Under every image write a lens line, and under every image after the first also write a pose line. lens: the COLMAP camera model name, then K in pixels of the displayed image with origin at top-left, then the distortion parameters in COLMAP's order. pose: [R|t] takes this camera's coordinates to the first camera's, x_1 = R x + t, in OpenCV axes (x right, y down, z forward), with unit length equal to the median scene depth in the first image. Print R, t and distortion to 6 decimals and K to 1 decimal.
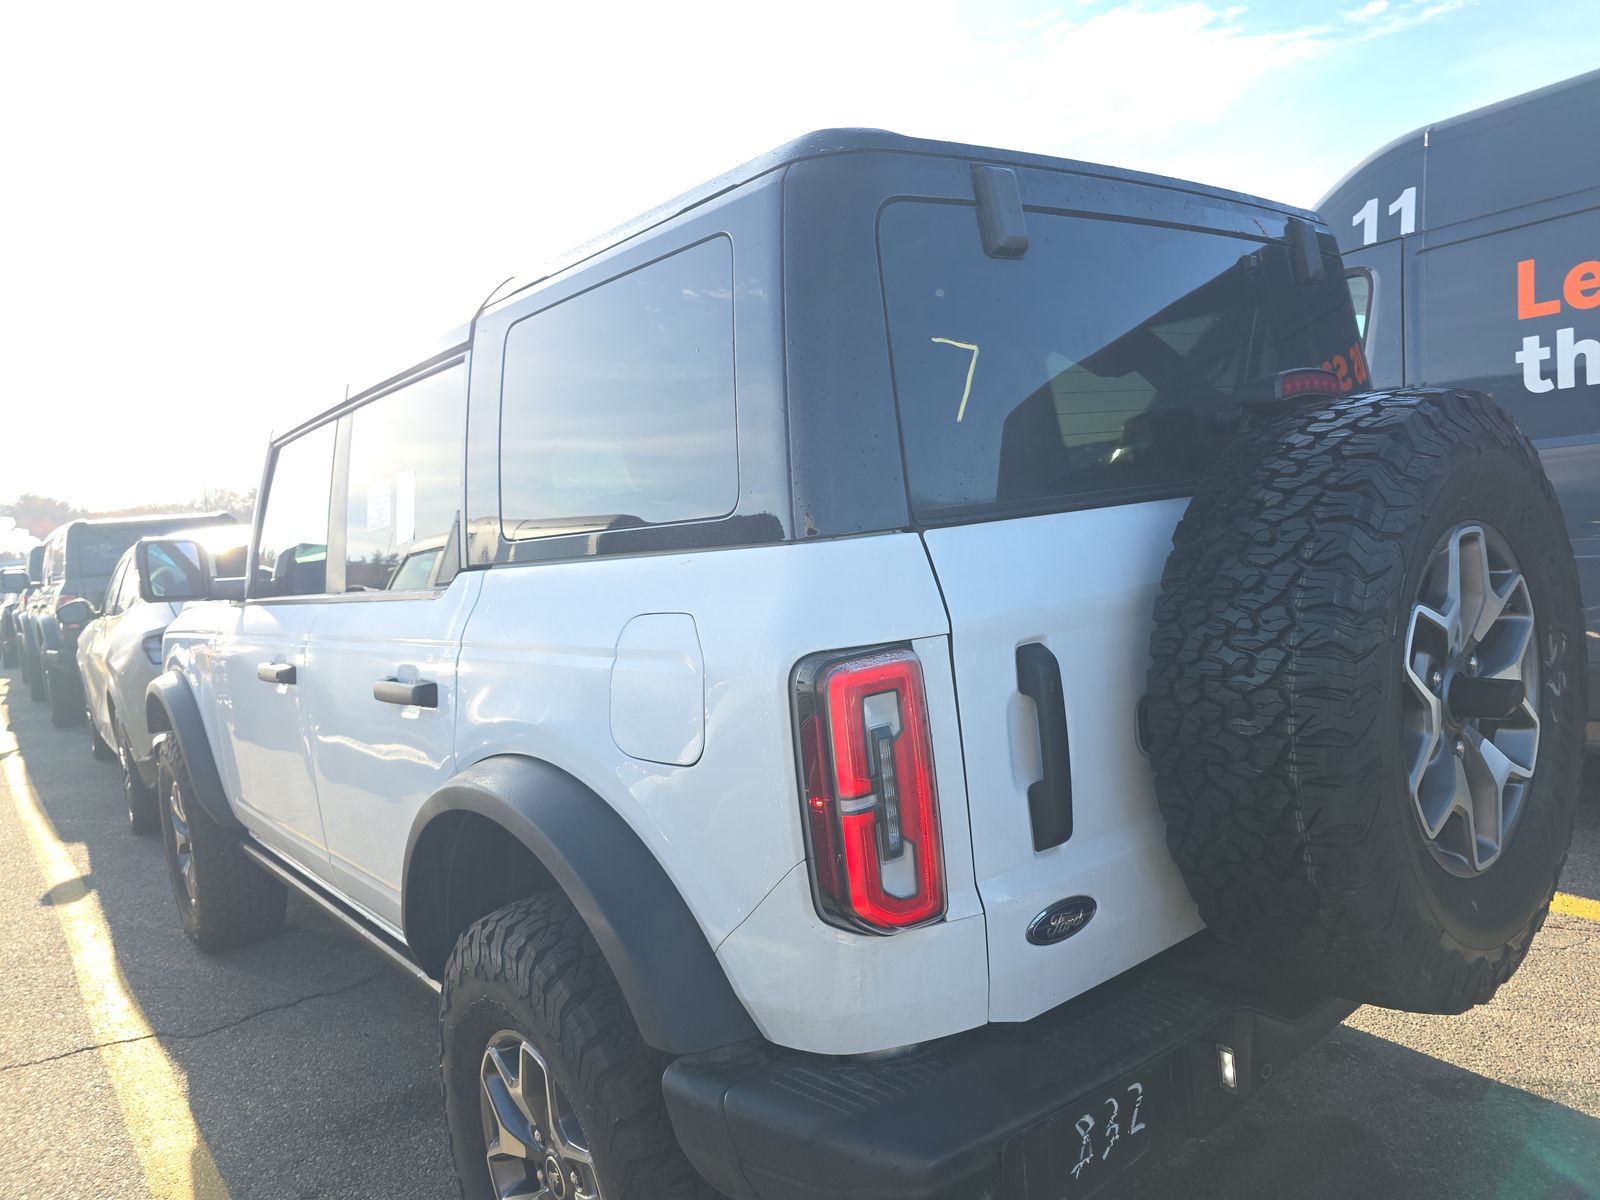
lens RADIAL K [[1128.7, 0, 806.8], [0, 1128.7, 601.7], [0, 0, 1]] dist [0.062629, -0.068972]
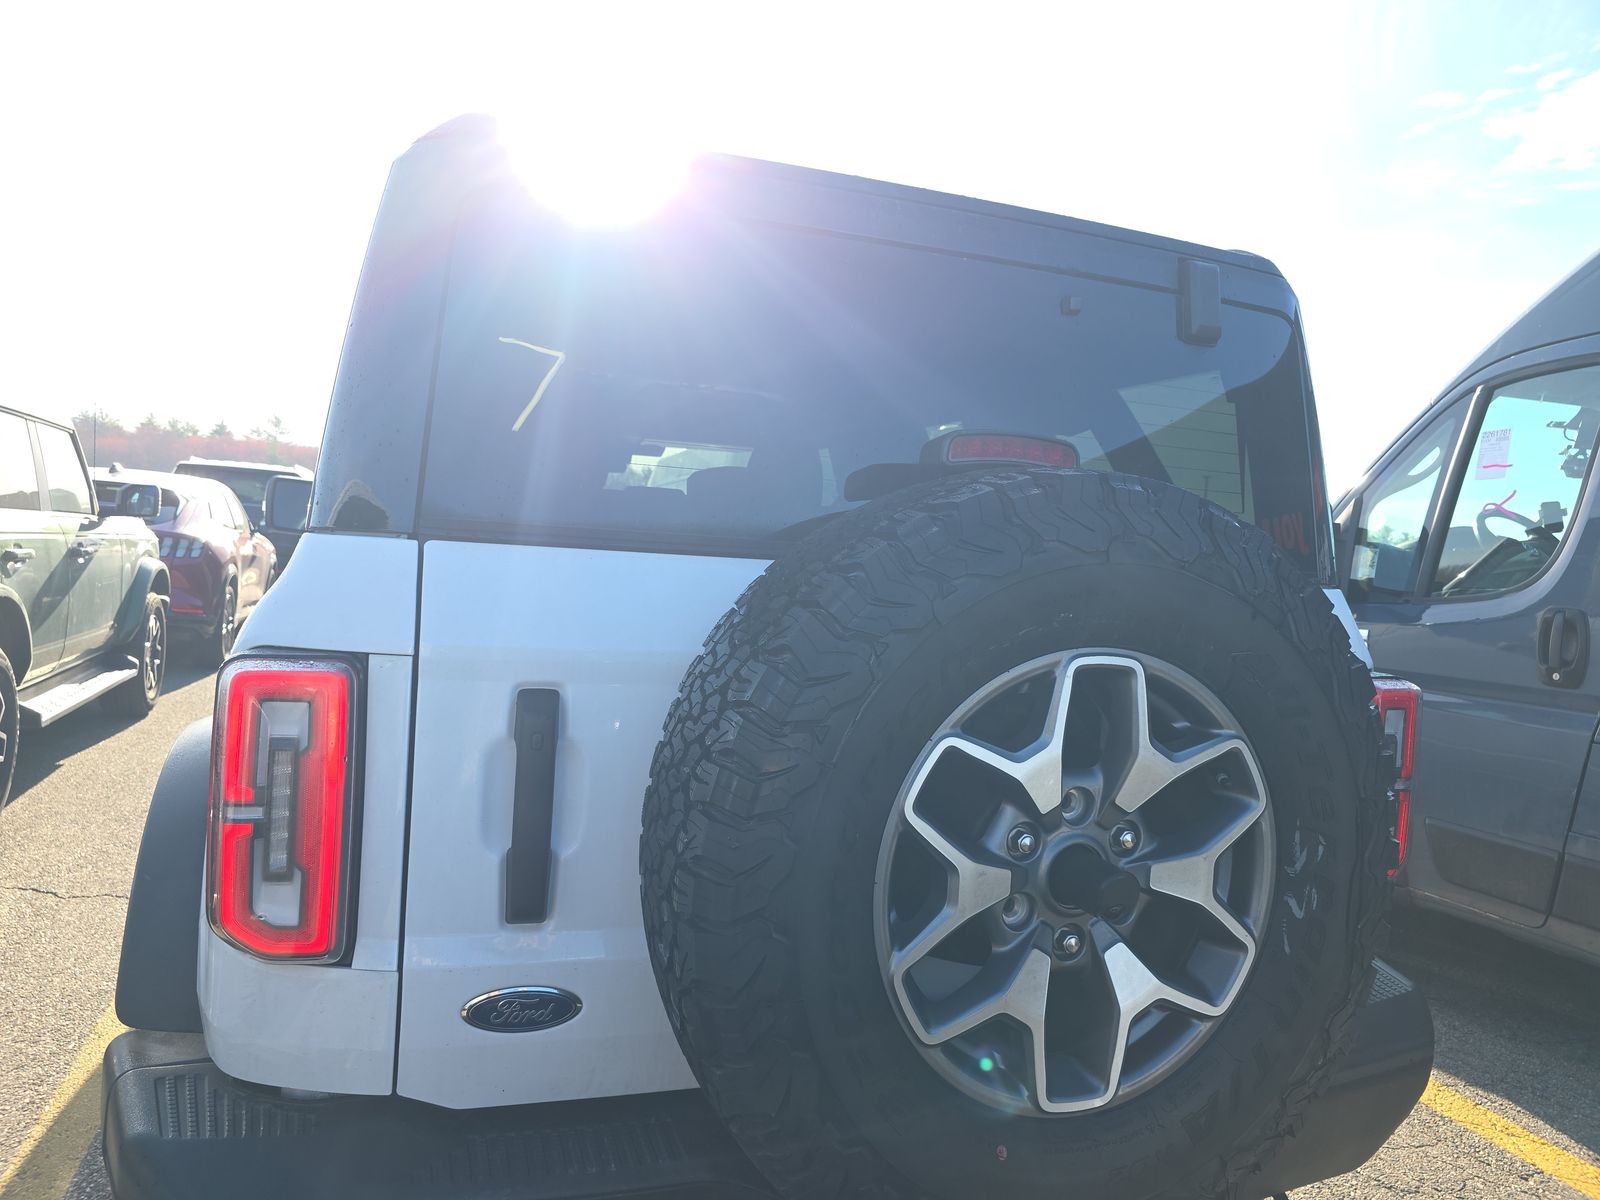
lens RADIAL K [[1128.7, 0, 806.8], [0, 1128.7, 601.7], [0, 0, 1]] dist [0.062629, -0.068972]
pose [[0.922181, 0.171625, -0.346594, 0.714453], [-0.182970, 0.983118, -0.000013, -0.070587], [0.340741, 0.063428, 0.938015, 0.248916]]
